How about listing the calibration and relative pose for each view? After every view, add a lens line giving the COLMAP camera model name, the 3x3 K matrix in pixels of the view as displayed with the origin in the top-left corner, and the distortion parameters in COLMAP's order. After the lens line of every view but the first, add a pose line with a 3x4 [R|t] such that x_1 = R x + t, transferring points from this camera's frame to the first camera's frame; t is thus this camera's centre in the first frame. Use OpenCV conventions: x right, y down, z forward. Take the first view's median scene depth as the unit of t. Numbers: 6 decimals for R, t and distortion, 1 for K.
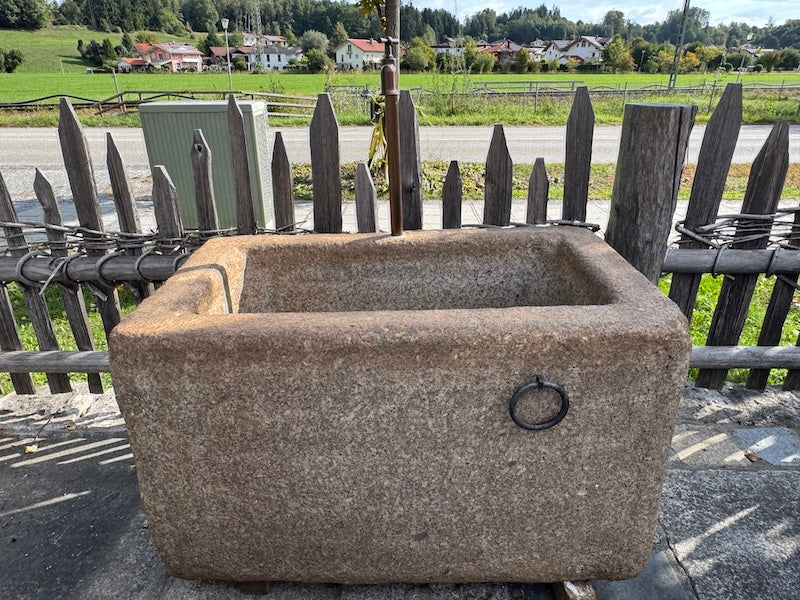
lens RADIAL K [[525.0, 0, 397.6], [0, 525.0, 302.7], [0, 0, 1]] dist [-0.008765, 0.001226]
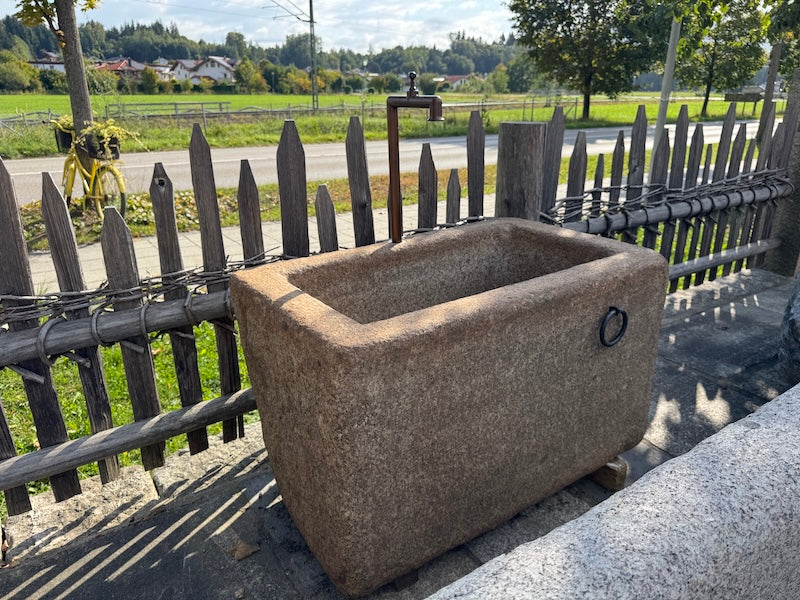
lens RADIAL K [[551.1, 0, 400.6], [0, 551.1, 299.3], [0, 0, 1]] dist [0.068220, -0.077842]
pose [[0.825413, -0.193380, 0.530375, -0.659548], [0.225020, 0.974341, 0.005060, -0.012166], [-0.517745, 0.115169, 0.847748, -0.005729]]
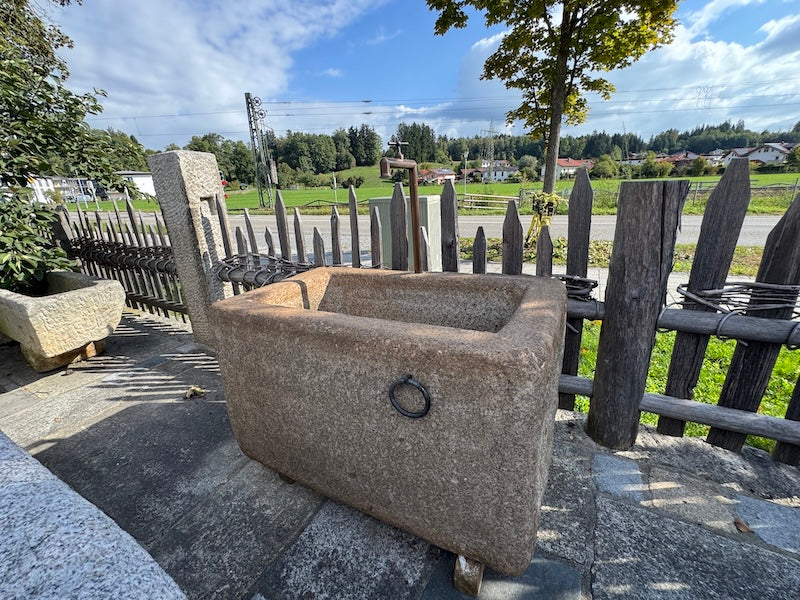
lens RADIAL K [[339.1, 0, 404.6], [0, 339.1, 301.2], [0, 0, 1]] dist [-0.002020, -0.000098]
pose [[0.894536, 0.113072, -0.432459, 0.388345], [-0.146623, 0.988172, -0.044918, -0.002544], [0.422265, 0.103589, 0.900534, 0.131973]]
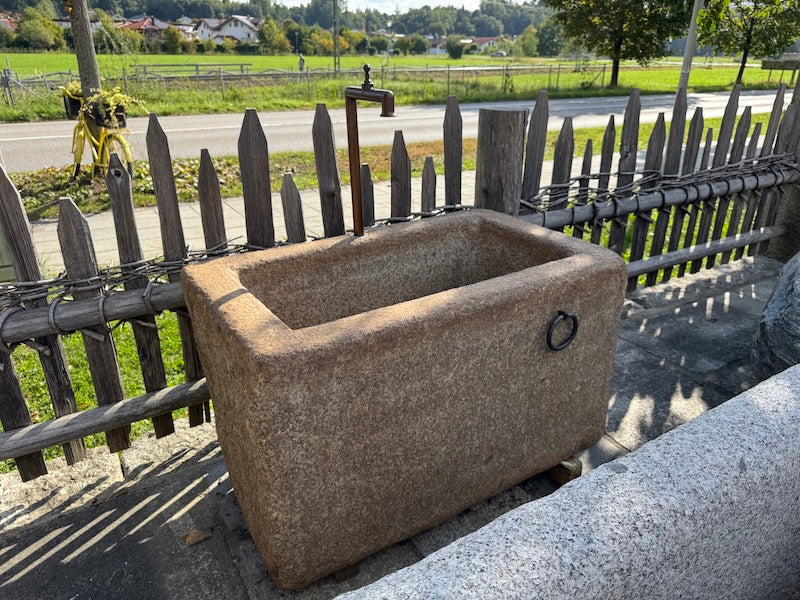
lens RADIAL K [[551.1, 0, 400.6], [0, 551.1, 299.3], [0, 0, 1]] dist [0.068220, -0.077842]
pose [[0.847346, -0.202826, 0.490782, -0.540629], [0.202960, 0.977716, 0.053646, -0.039798], [-0.490726, 0.054152, 0.869629, -0.070455]]
